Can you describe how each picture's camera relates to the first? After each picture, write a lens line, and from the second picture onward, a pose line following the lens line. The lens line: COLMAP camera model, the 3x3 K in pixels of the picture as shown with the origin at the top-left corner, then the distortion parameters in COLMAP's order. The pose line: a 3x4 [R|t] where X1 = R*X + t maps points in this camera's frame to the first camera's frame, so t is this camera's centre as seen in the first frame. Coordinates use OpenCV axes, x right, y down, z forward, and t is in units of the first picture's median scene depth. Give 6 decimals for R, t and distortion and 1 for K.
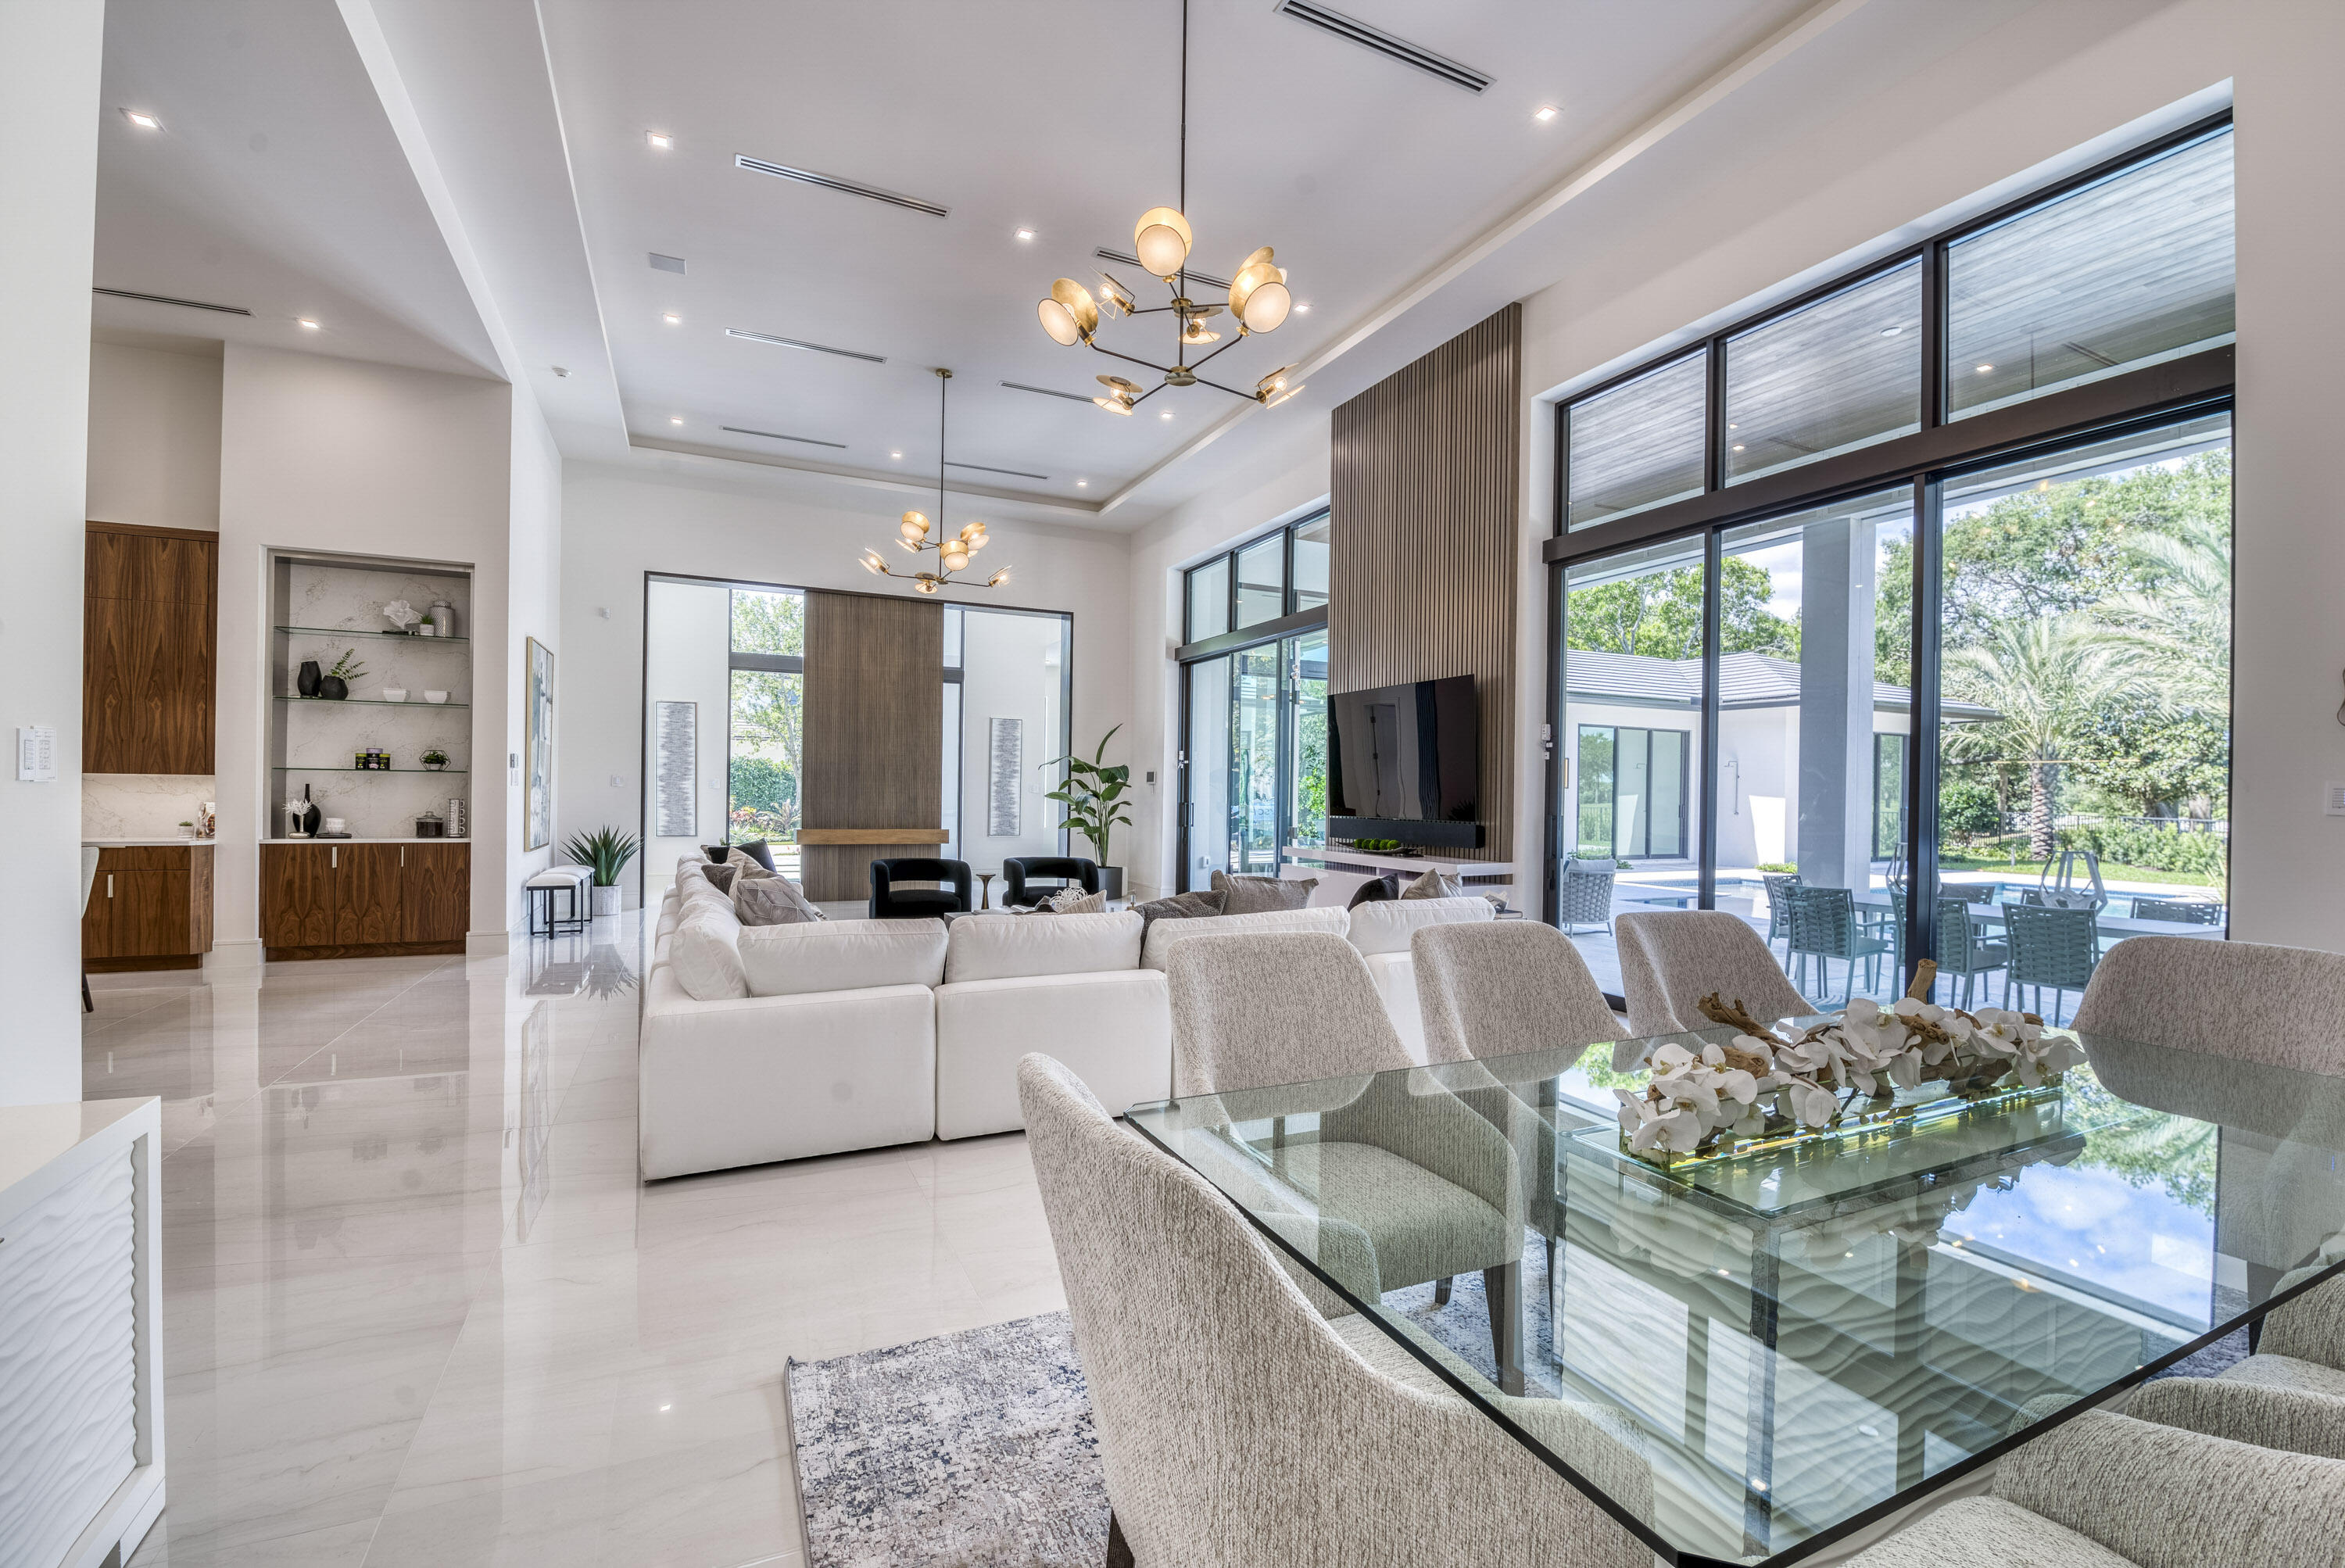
lens RADIAL K [[1007.8, 0, 1197.3], [0, 1007.8, 799.2], [0, 0, 1]] dist [-0.001754, -0.010143]
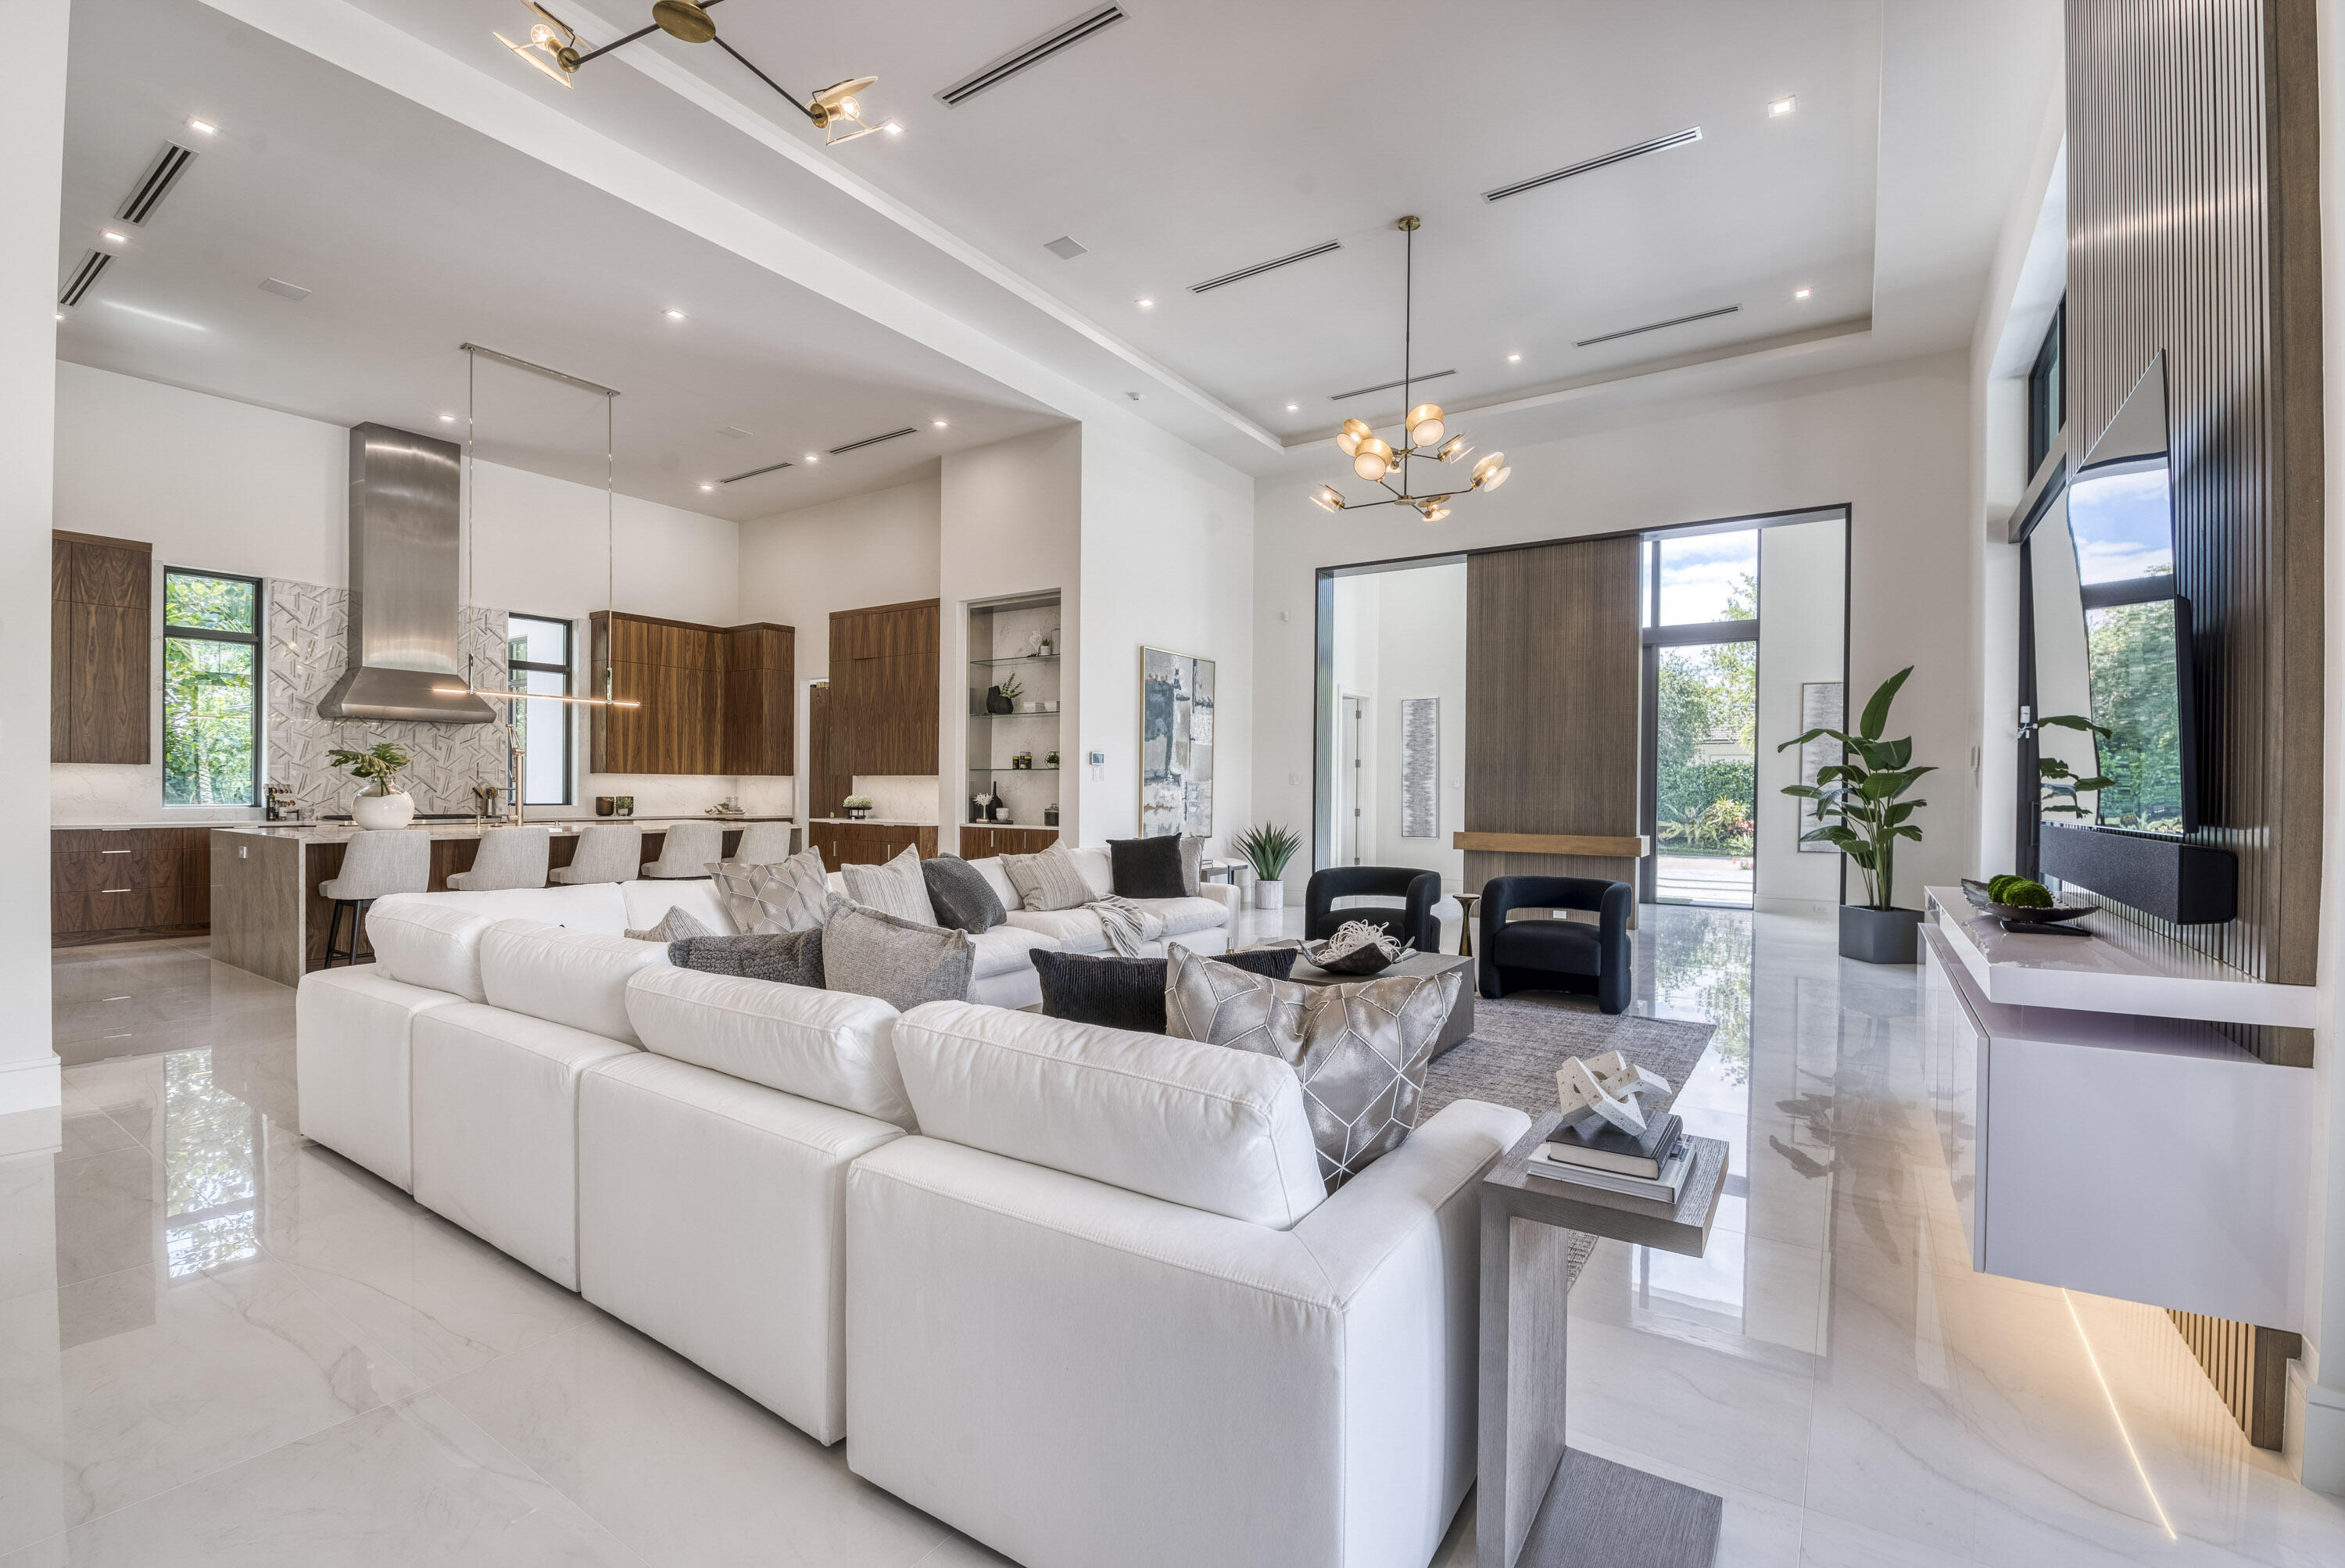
lens RADIAL K [[1007.8, 0, 1197.3], [0, 1007.8, 799.2], [0, 0, 1]] dist [-0.001754, -0.010143]
pose [[0.511231, -0.002081, -0.859441, 0.311339], [-0.007311, 0.999950, -0.006771, 0.012419], [0.859412, 0.009745, 0.511191, 0.485980]]
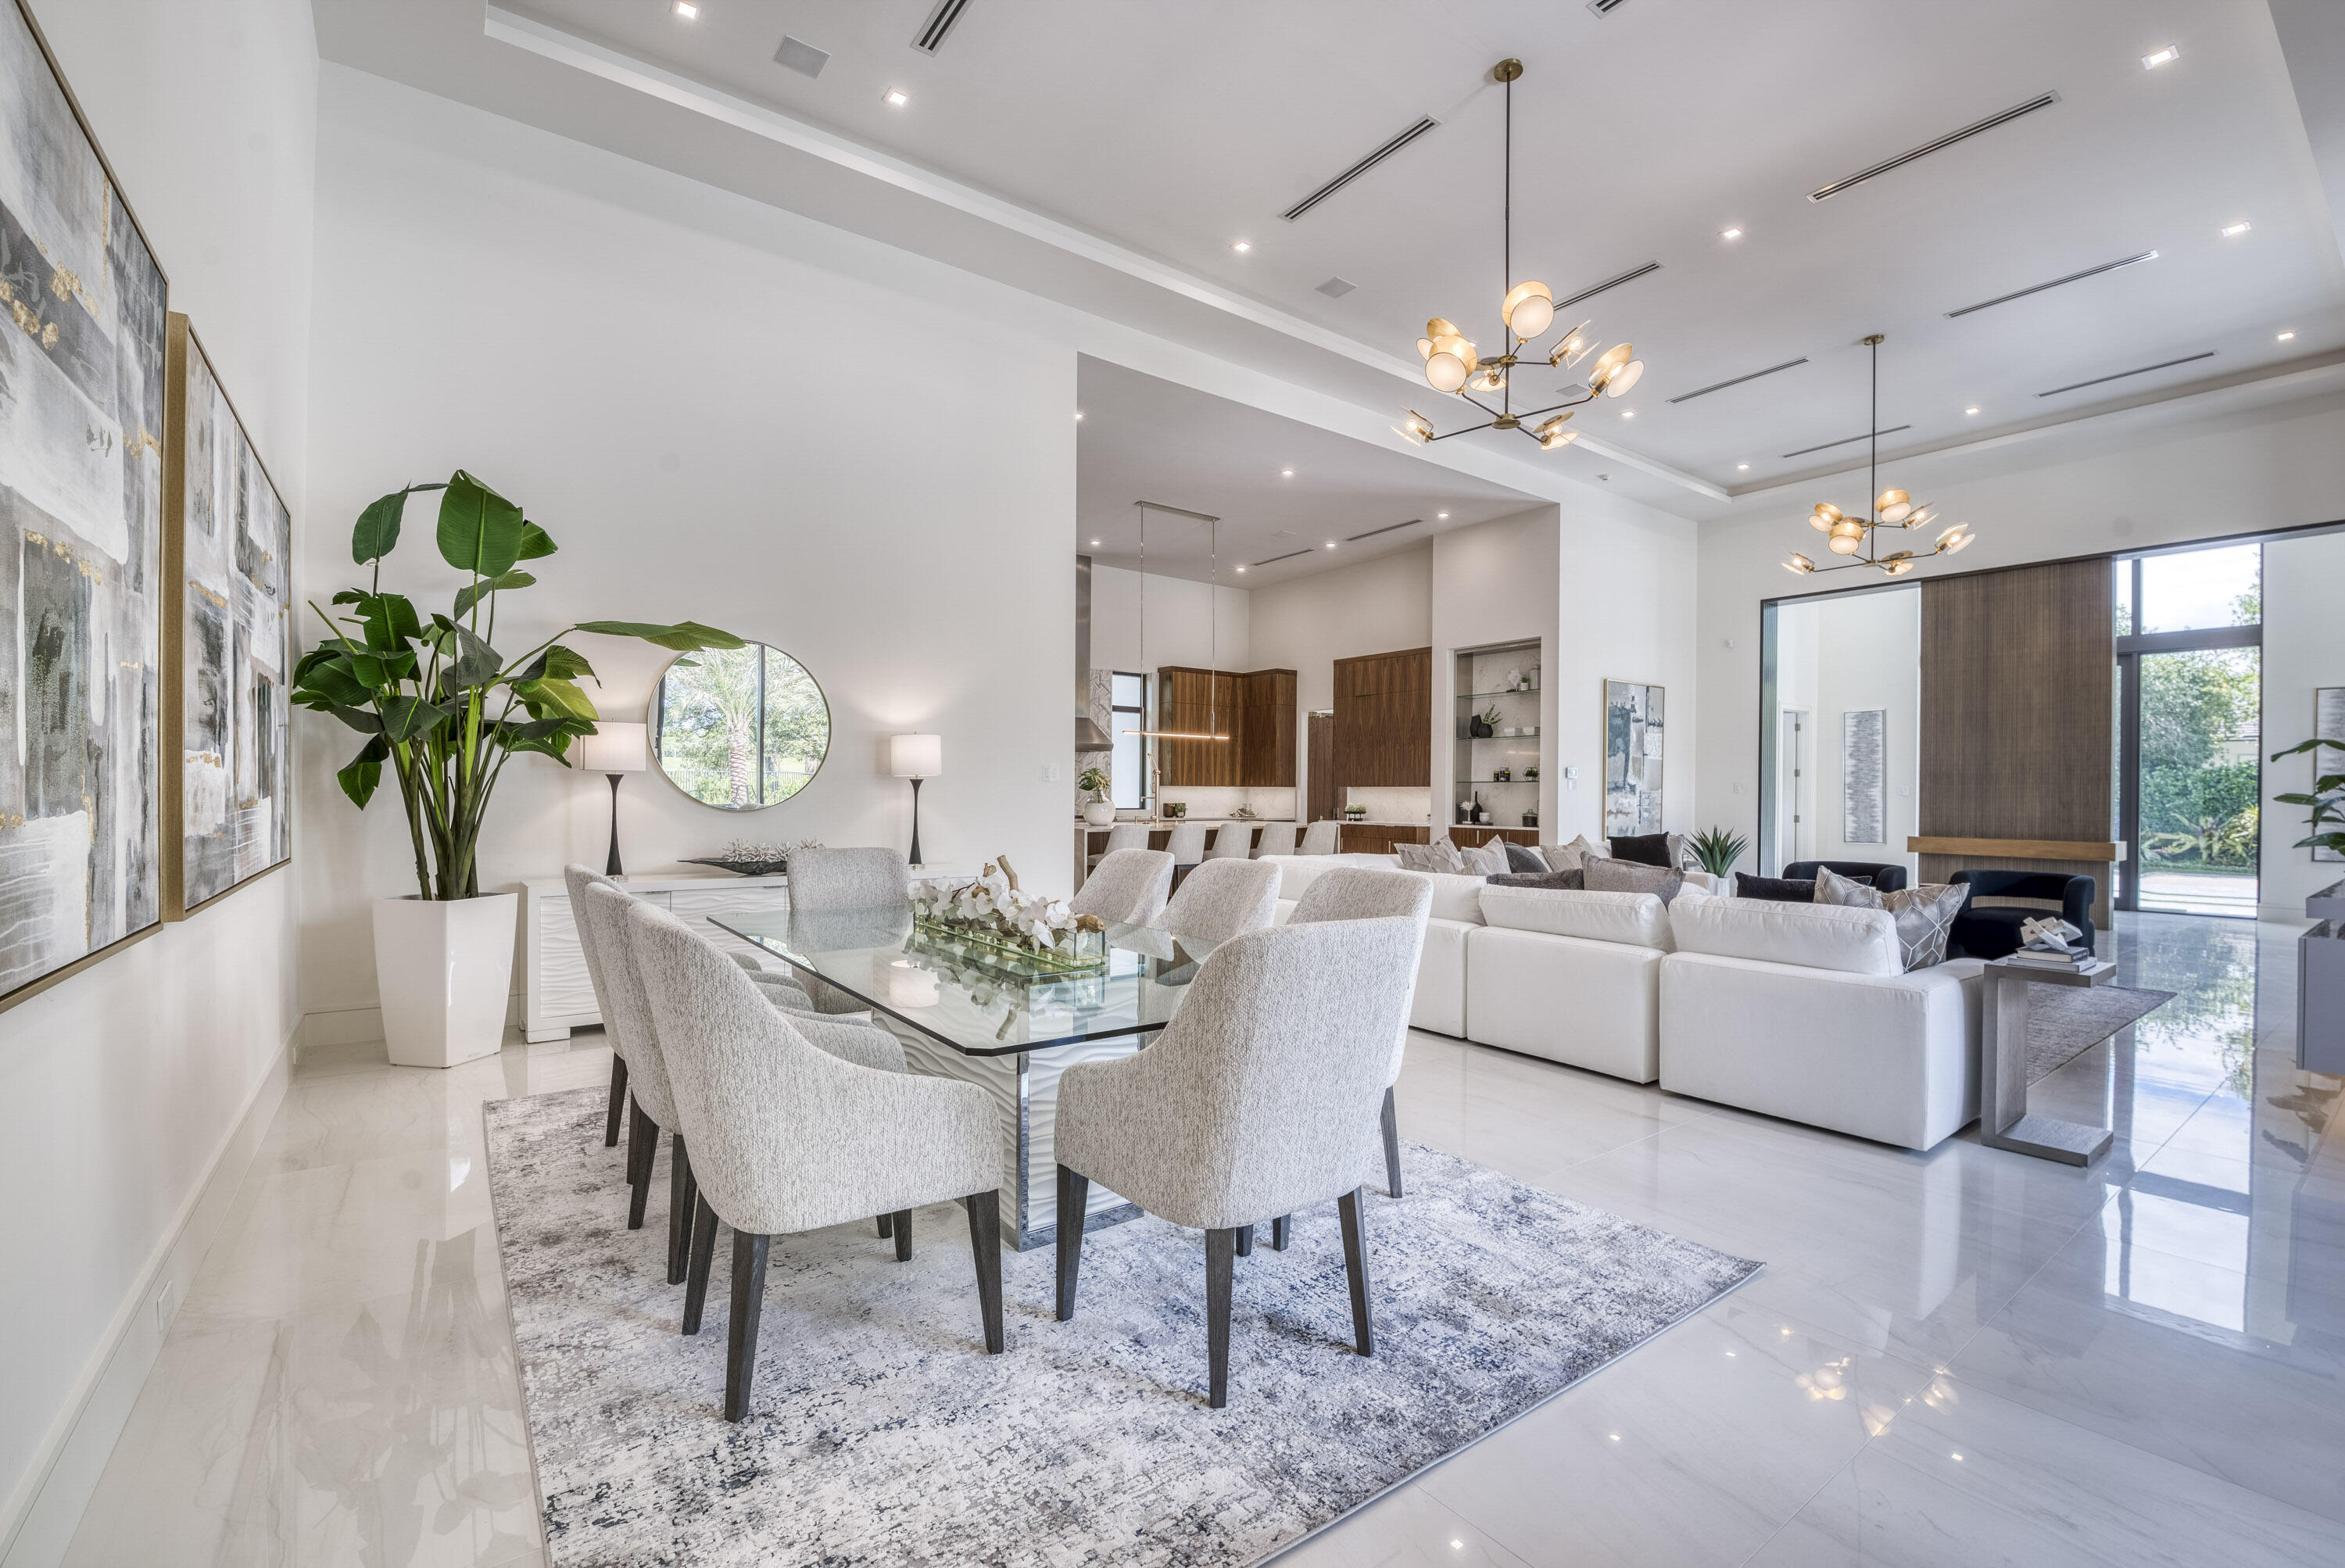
lens RADIAL K [[1007.8, 0, 1197.3], [0, 1007.8, 799.2], [0, 0, 1]] dist [-0.001754, -0.010143]
pose [[0.190599, -0.008251, -0.981633, 0.532691], [-0.011112, 0.999882, -0.010562, 0.016695], [0.981605, 0.012921, 0.190485, 0.217951]]
